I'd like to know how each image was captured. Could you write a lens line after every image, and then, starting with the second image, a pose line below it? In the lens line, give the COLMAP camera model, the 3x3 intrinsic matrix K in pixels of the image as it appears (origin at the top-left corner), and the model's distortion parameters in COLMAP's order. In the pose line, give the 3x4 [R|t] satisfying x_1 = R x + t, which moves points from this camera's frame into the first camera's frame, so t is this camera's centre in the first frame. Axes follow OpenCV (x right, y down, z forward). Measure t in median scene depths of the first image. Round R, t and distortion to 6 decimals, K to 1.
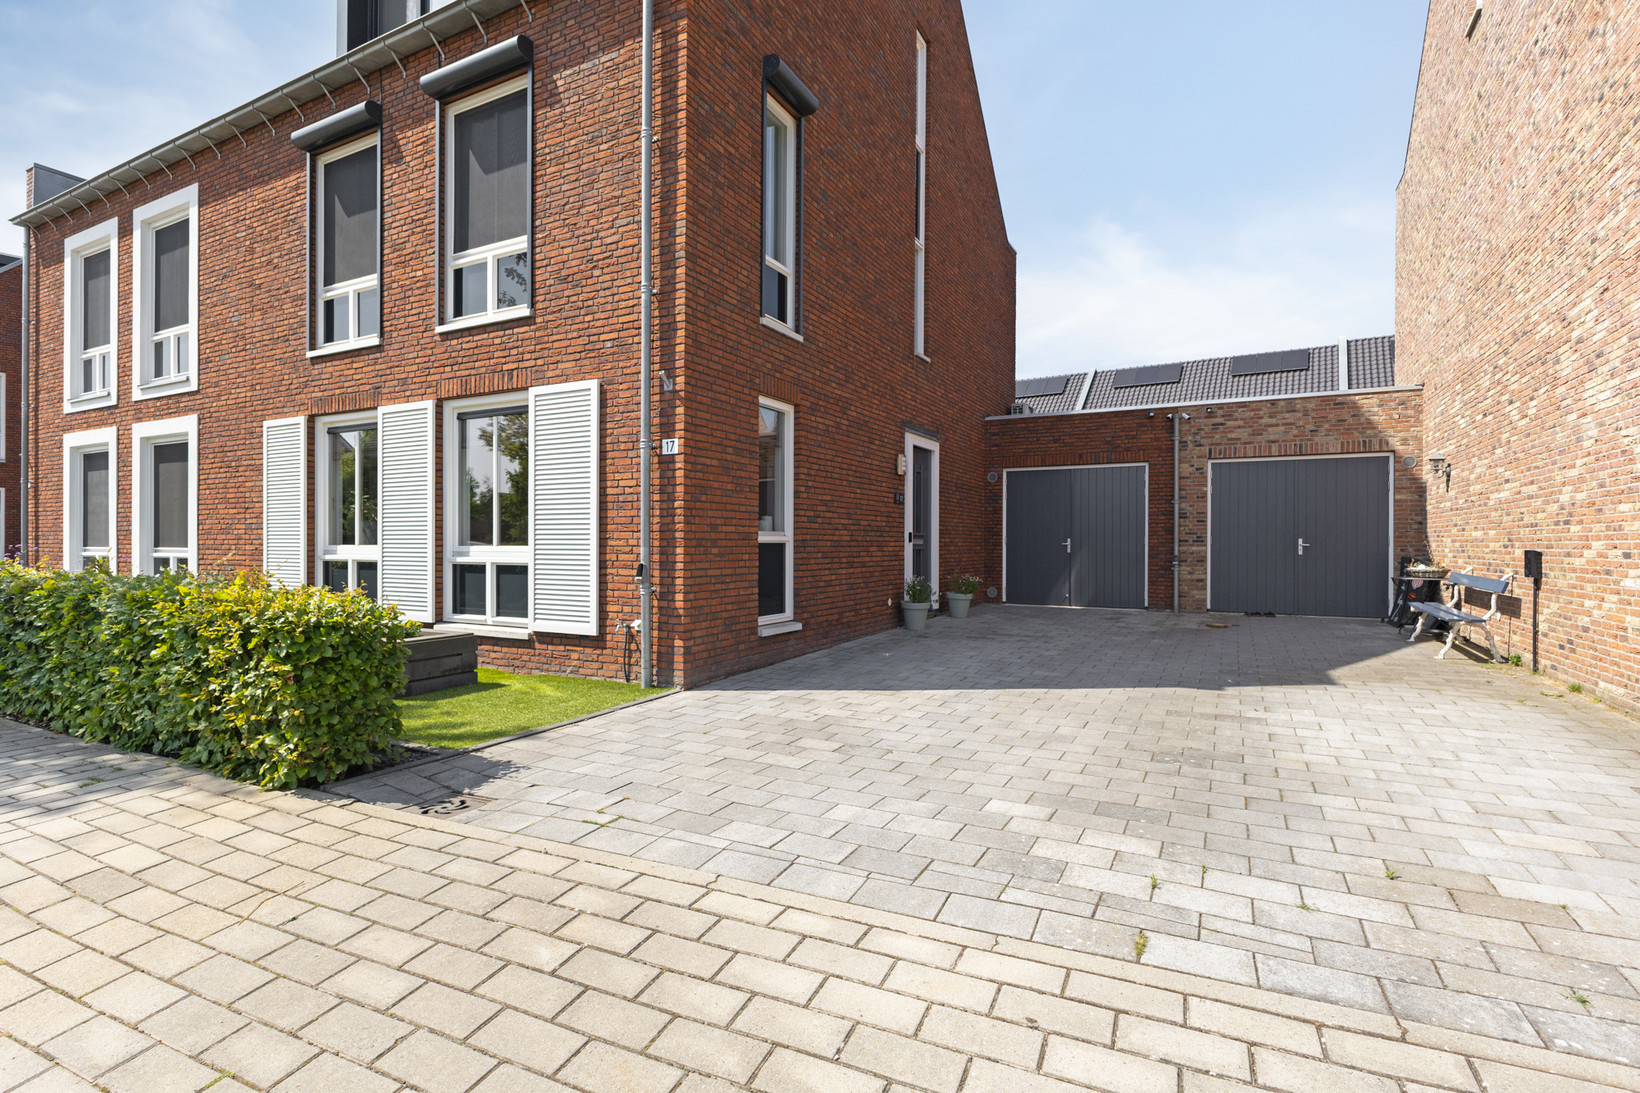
lens RADIAL K [[826.1, 0, 821.0], [0, 826.1, 543.0], [0, 0, 1]] dist [0.011295, 0.000342]
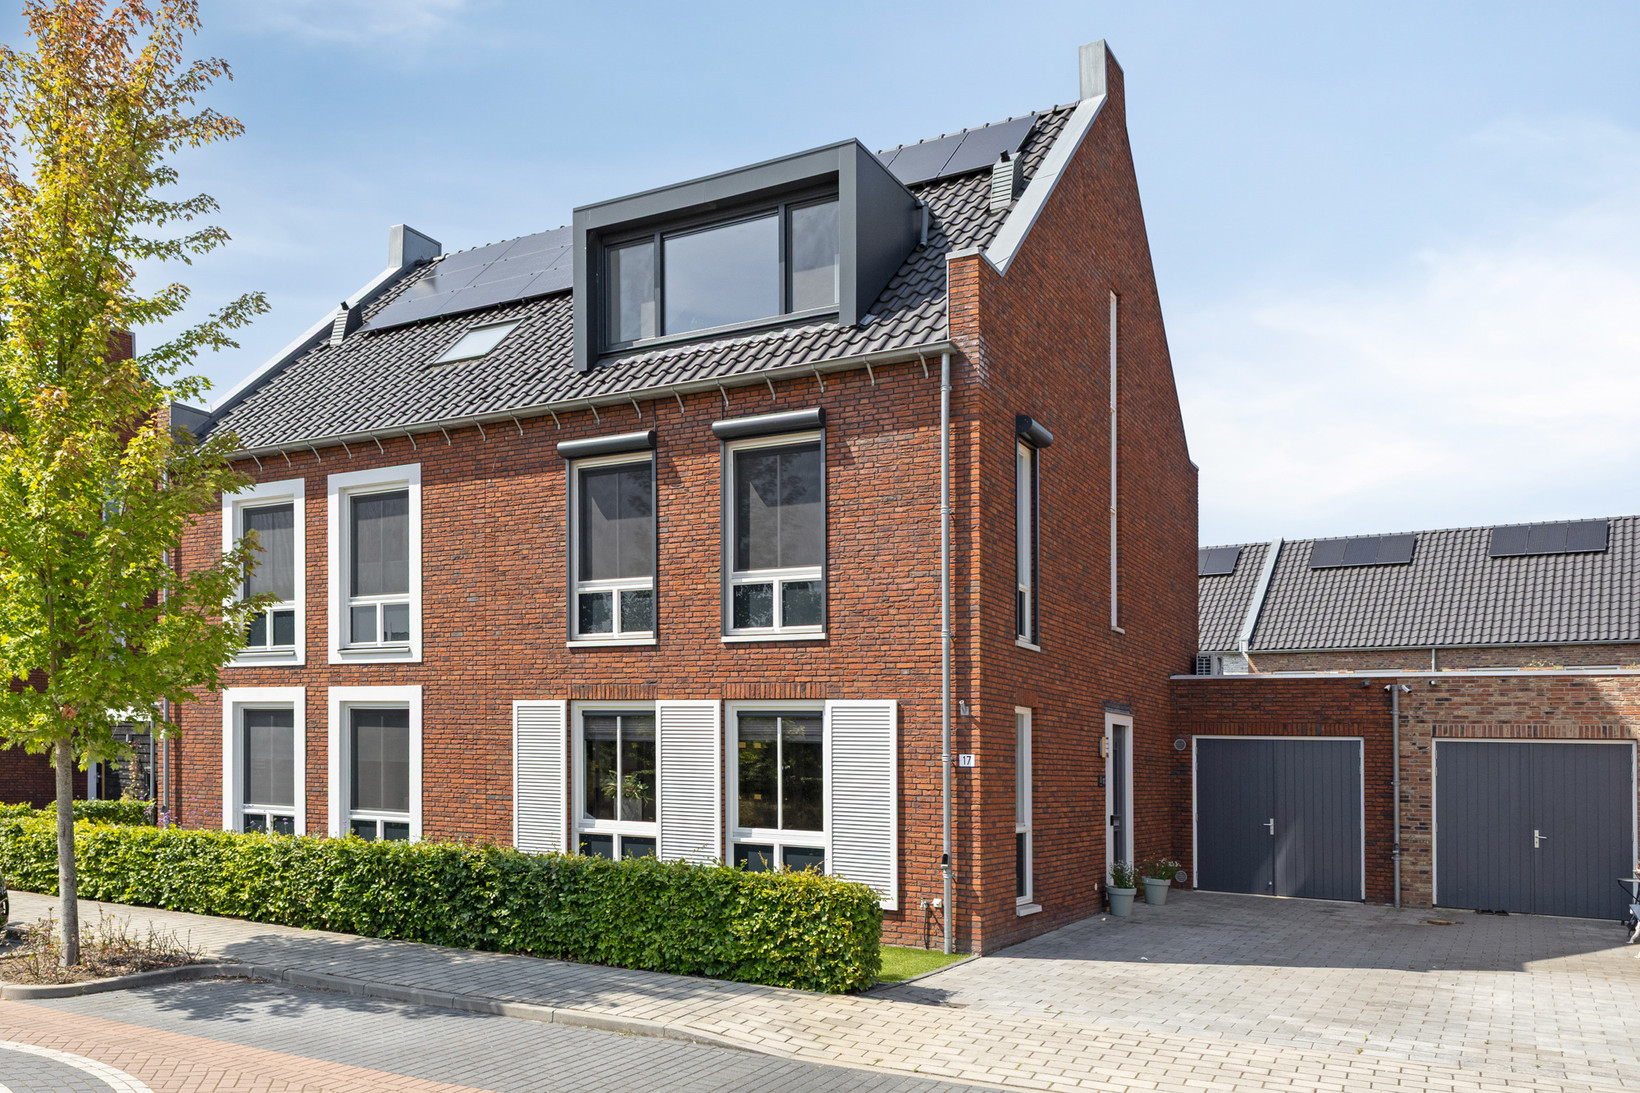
lens RADIAL K [[1197.6, 0, 776.4], [0, 1197.6, 696.7], [0, 0, 1]] dist [0.029809, -0.026363]
pose [[0.996702, 0.018413, -0.079038, -0.225482], [-0.024150, 0.997093, -0.072259, -0.051166], [0.077477, 0.073930, 0.994249, -0.579206]]
